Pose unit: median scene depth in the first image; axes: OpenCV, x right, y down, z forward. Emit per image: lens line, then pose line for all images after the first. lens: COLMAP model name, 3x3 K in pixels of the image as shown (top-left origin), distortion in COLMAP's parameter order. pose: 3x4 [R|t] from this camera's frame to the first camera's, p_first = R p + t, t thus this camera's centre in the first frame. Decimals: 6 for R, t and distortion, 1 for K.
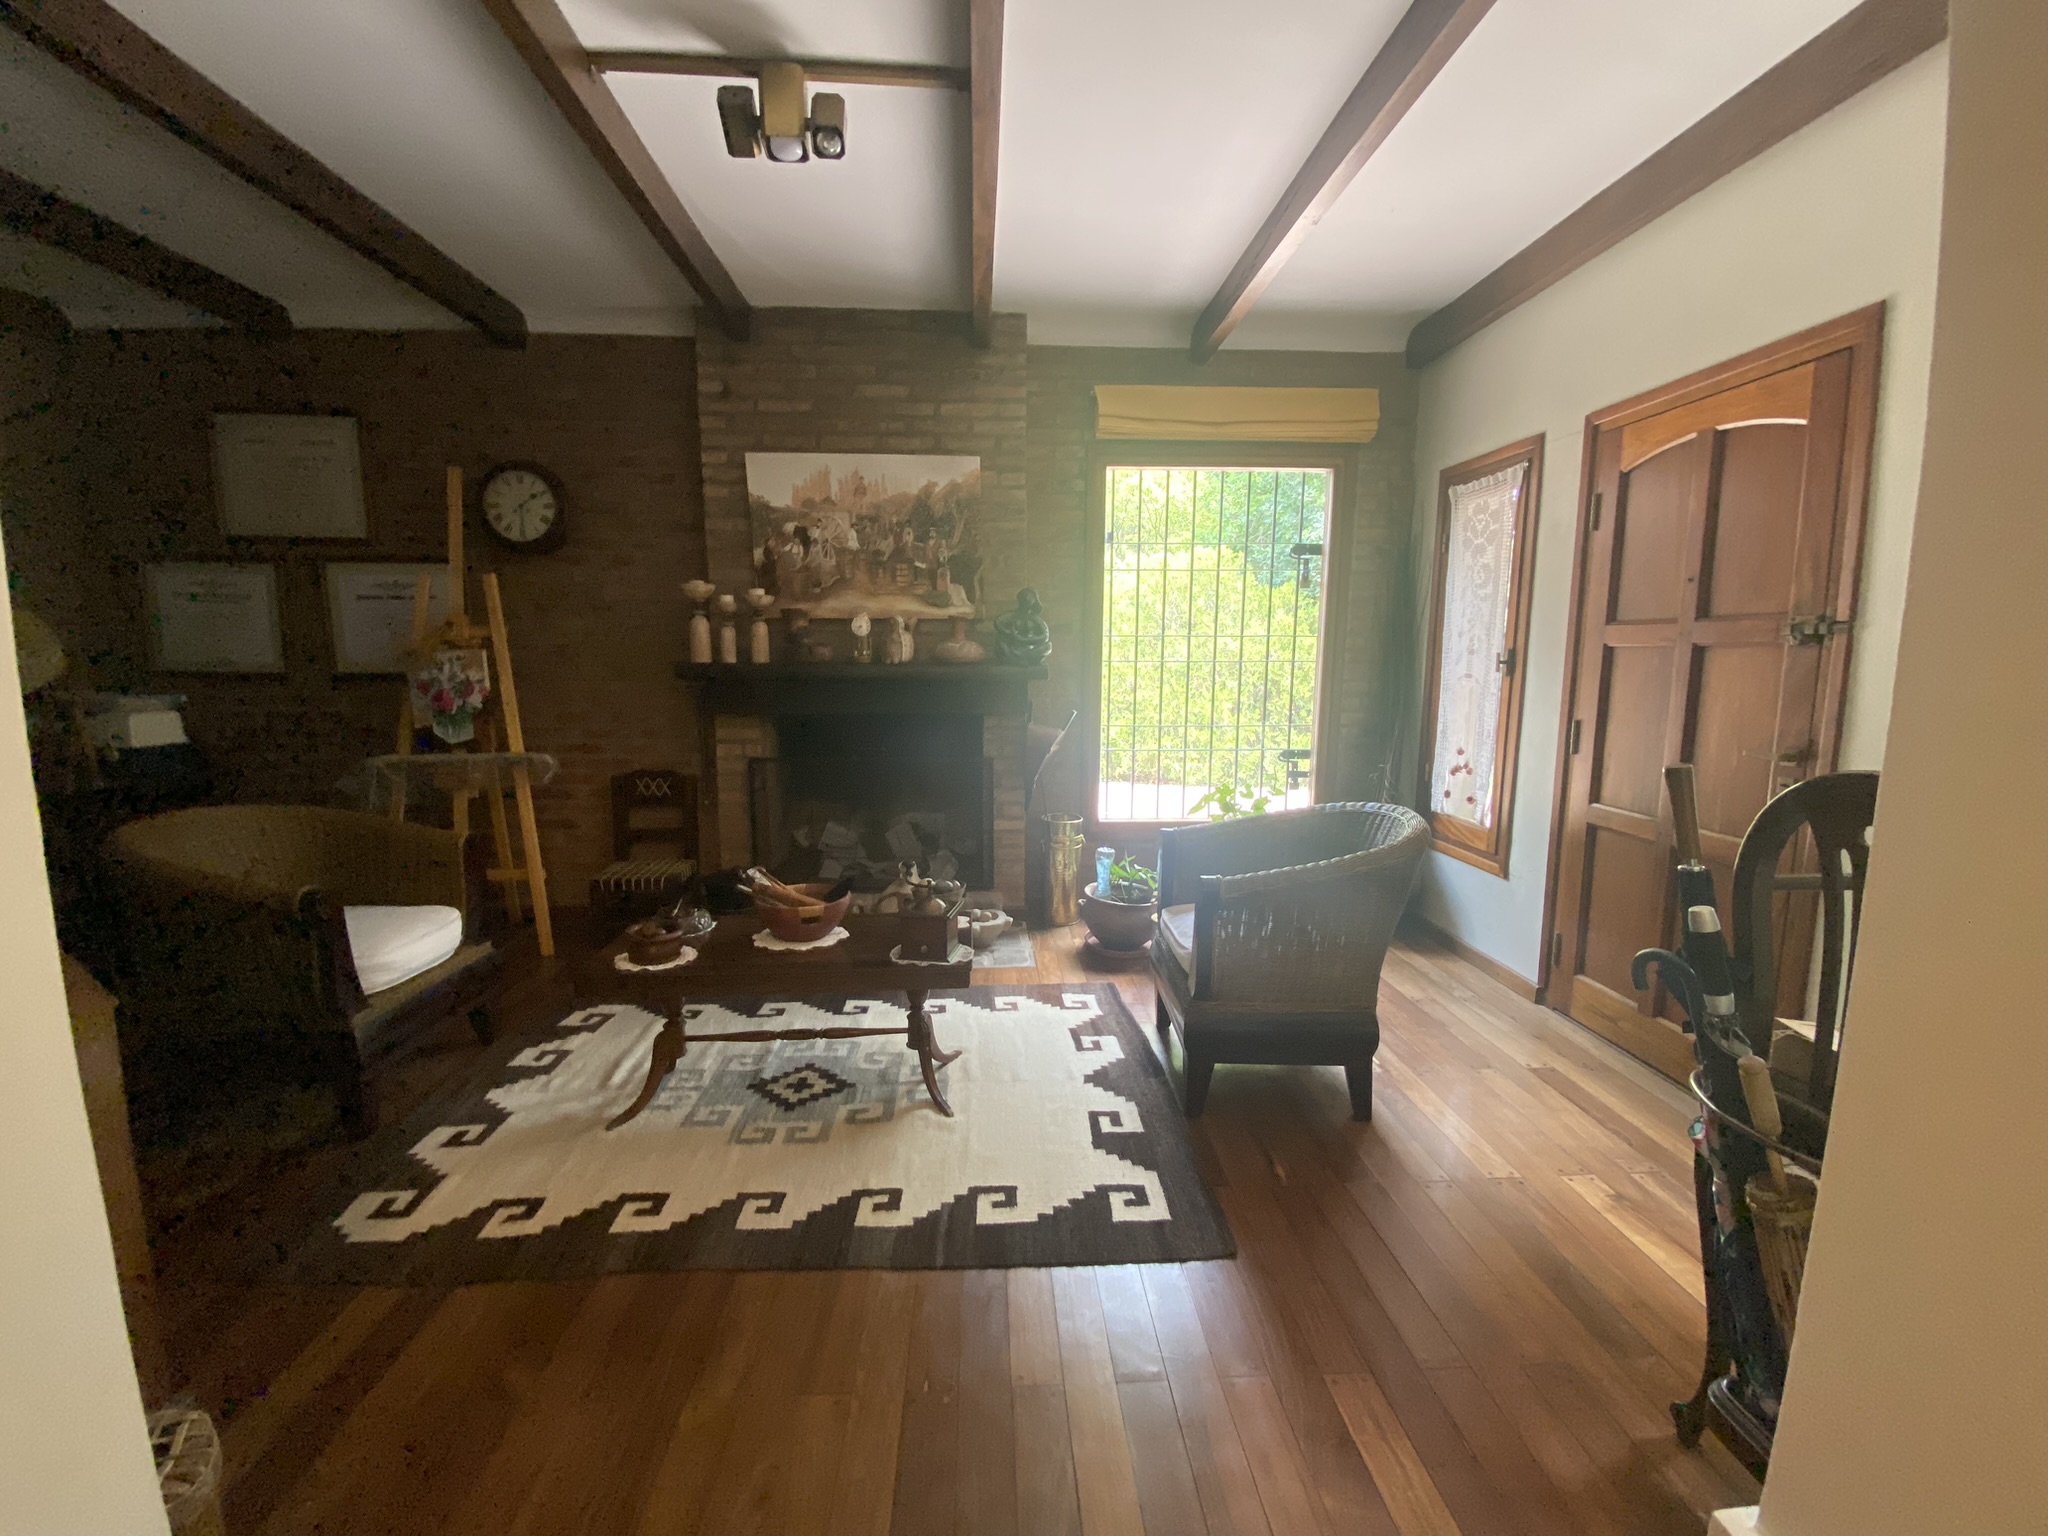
lens RADIAL K [[840.2, 0, 1019.9], [0, 840.2, 777.1], [0, 0, 1]] dist [0.000295, -0.000913]
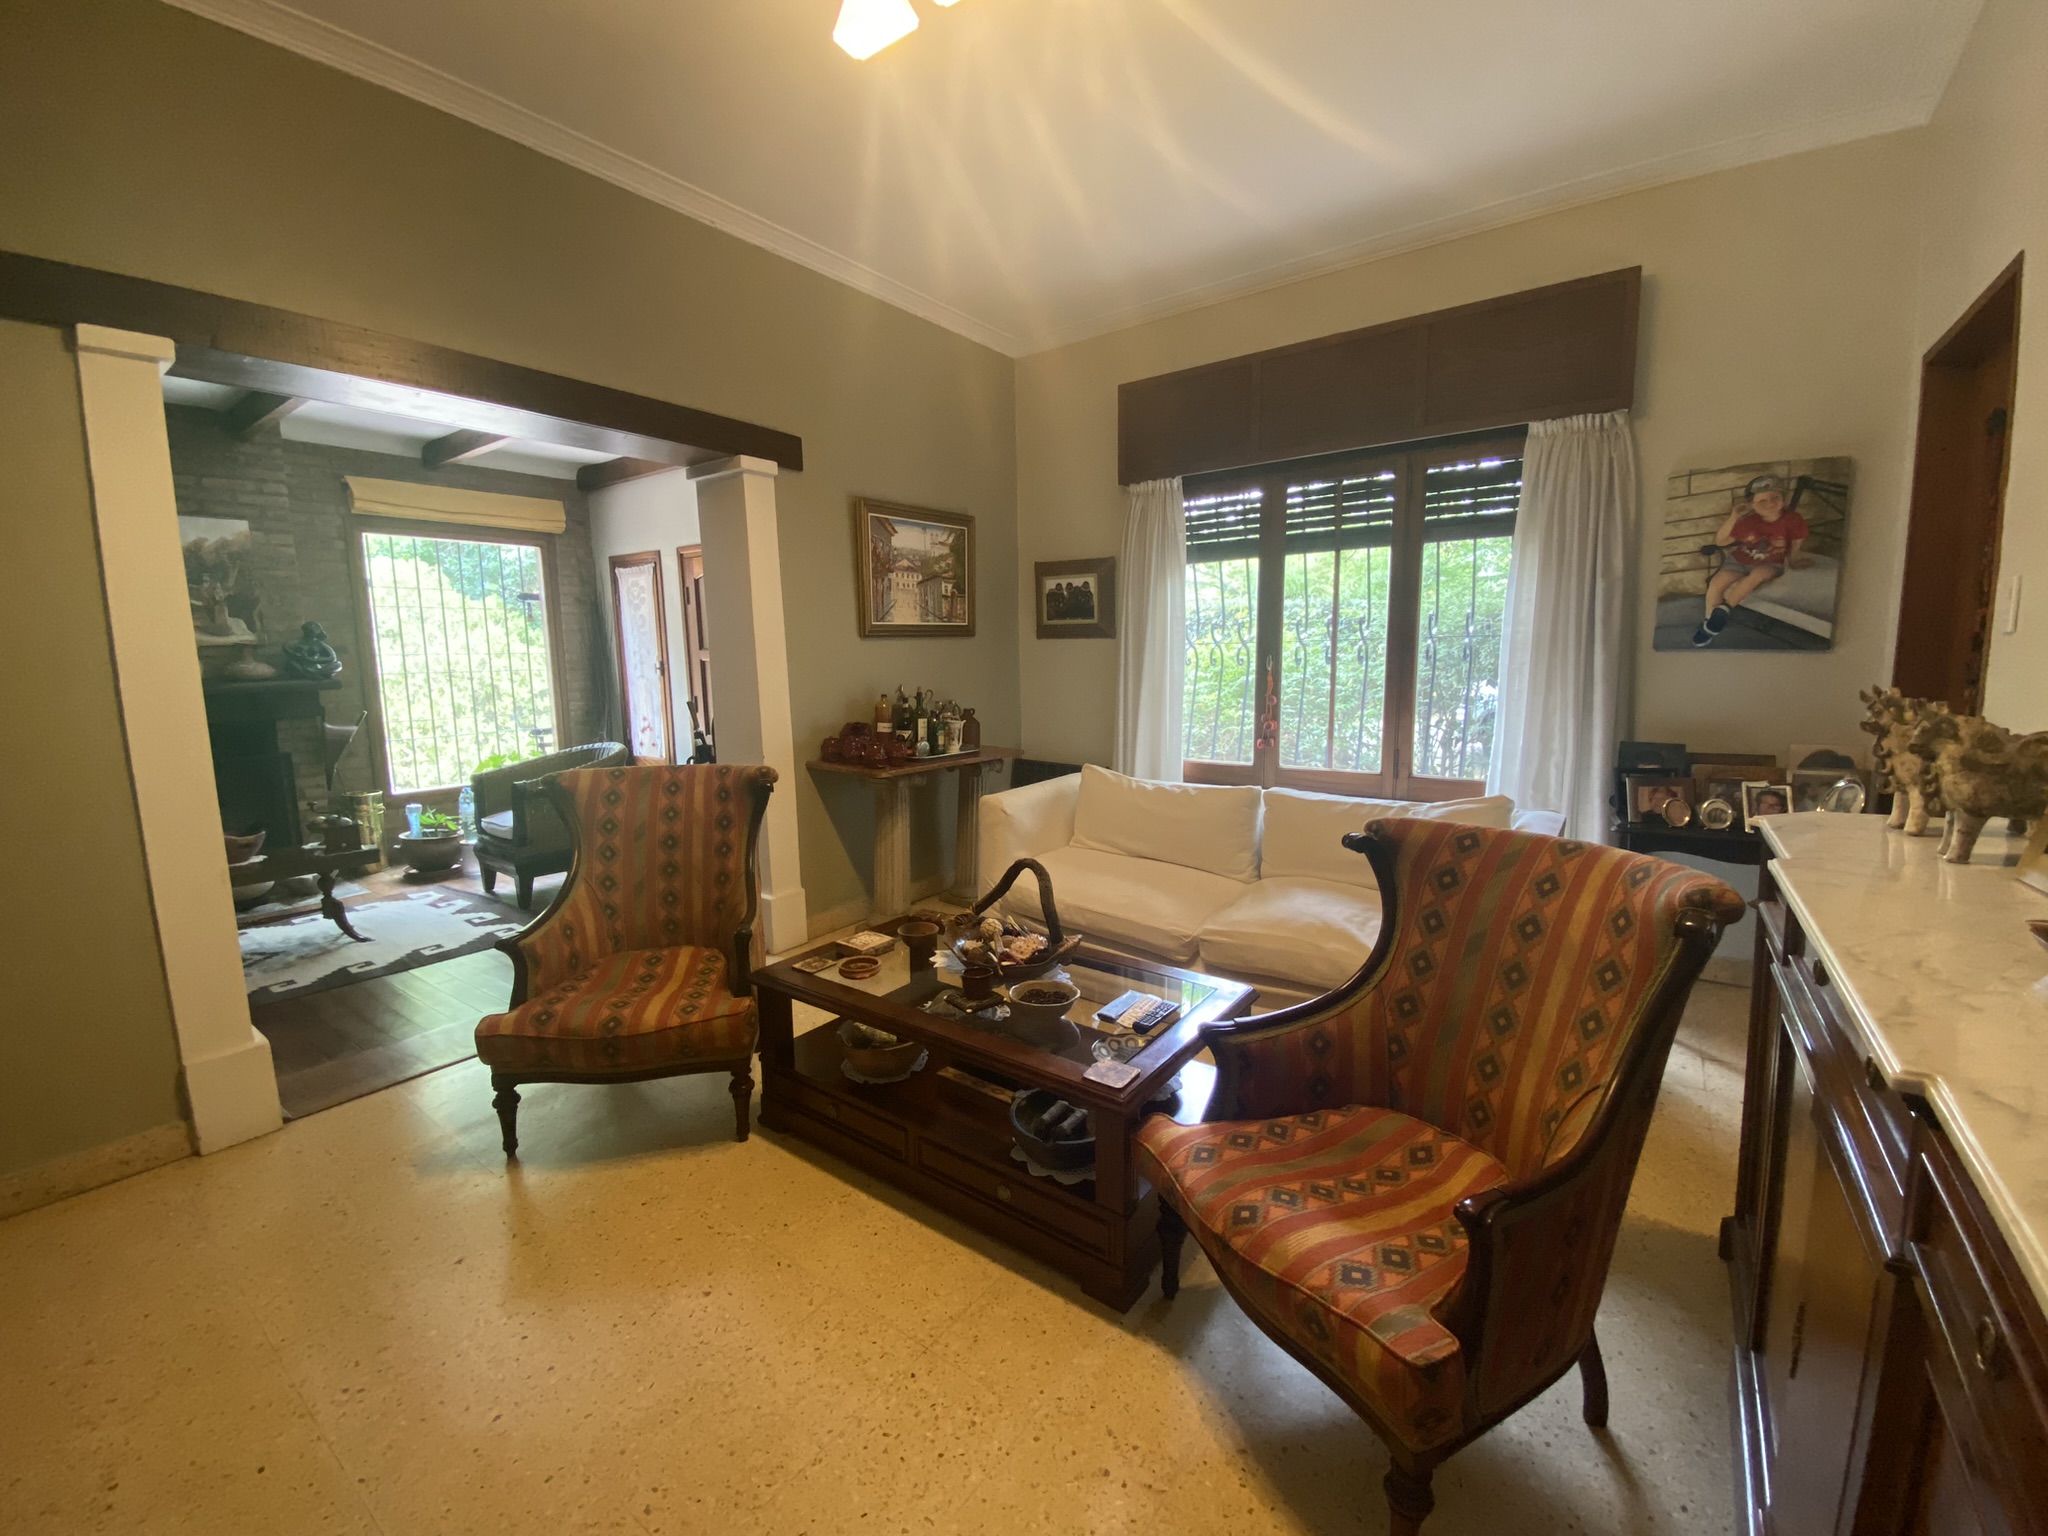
lens RADIAL K [[840.2, 0, 1028.8], [0, 840.2, 777.2], [0, 0, 1]] dist [0.000295, -0.000913]
pose [[0.638362, -0.124281, 0.759637, -0.313037], [0.123170, 0.990656, 0.058571, 0.084564], [-0.759818, 0.056175, 0.647705, -0.740227]]
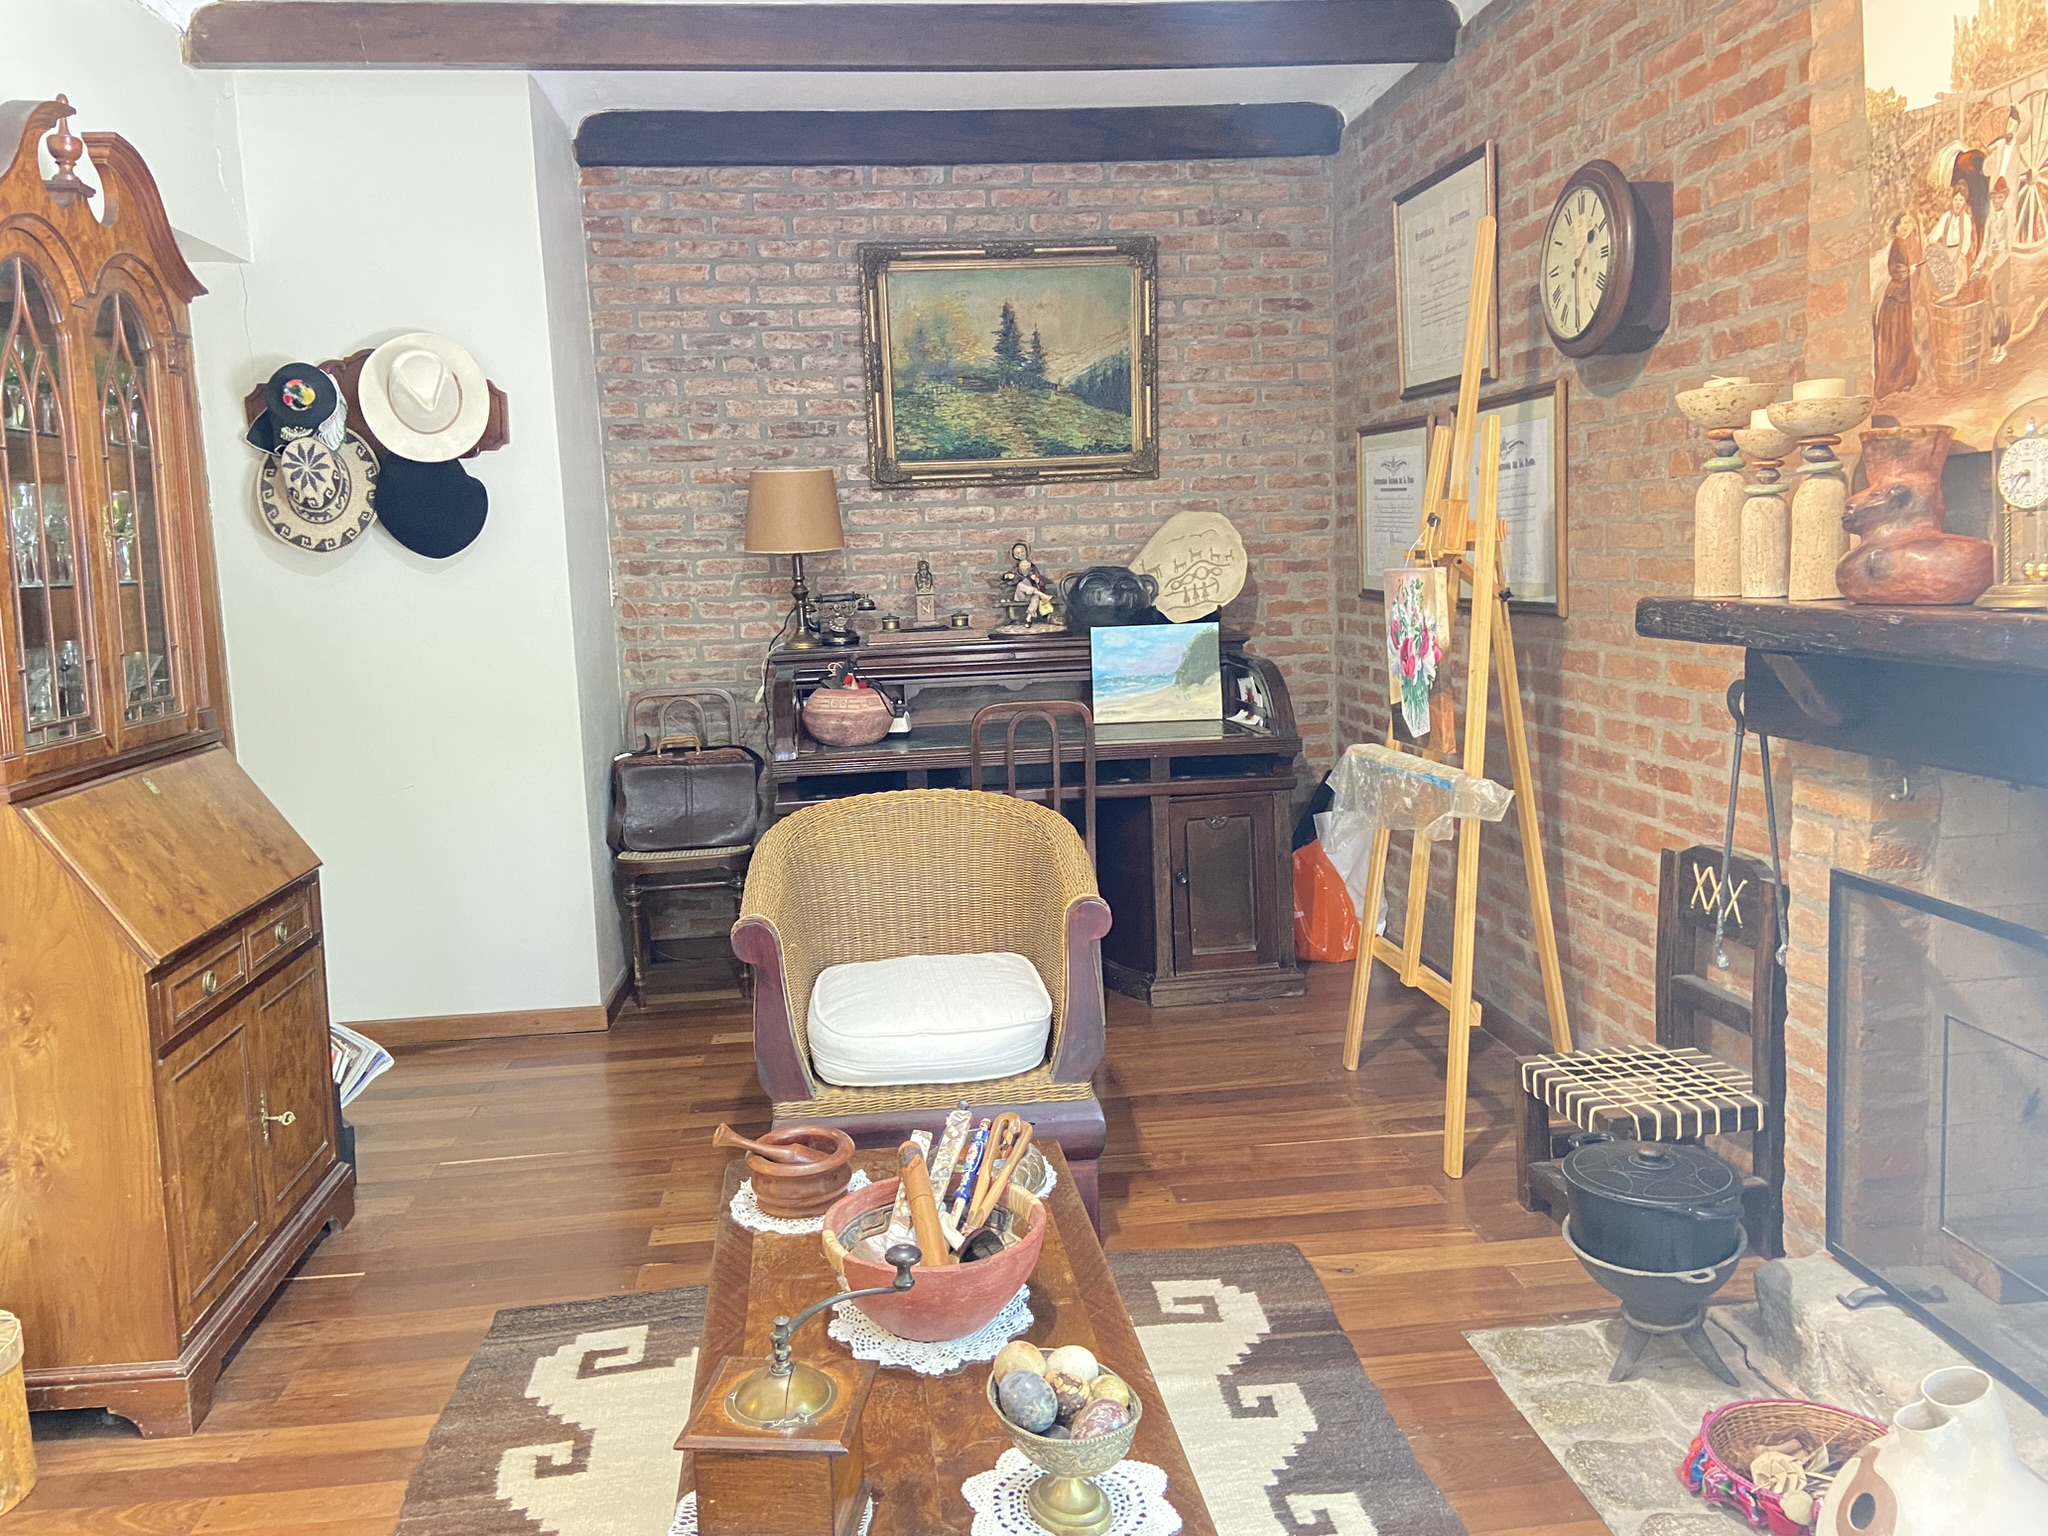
lens RADIAL K [[1542.4, 0, 1022.3], [0, 1542.4, 759.7], [0, 0, 1]] dist [0.007298, -0.001153]
pose [[0.062579, 0.122440, -0.990501, 0.298831], [-0.101922, 0.988042, 0.115697, -0.110415], [0.992822, 0.093714, 0.074310, 0.638128]]
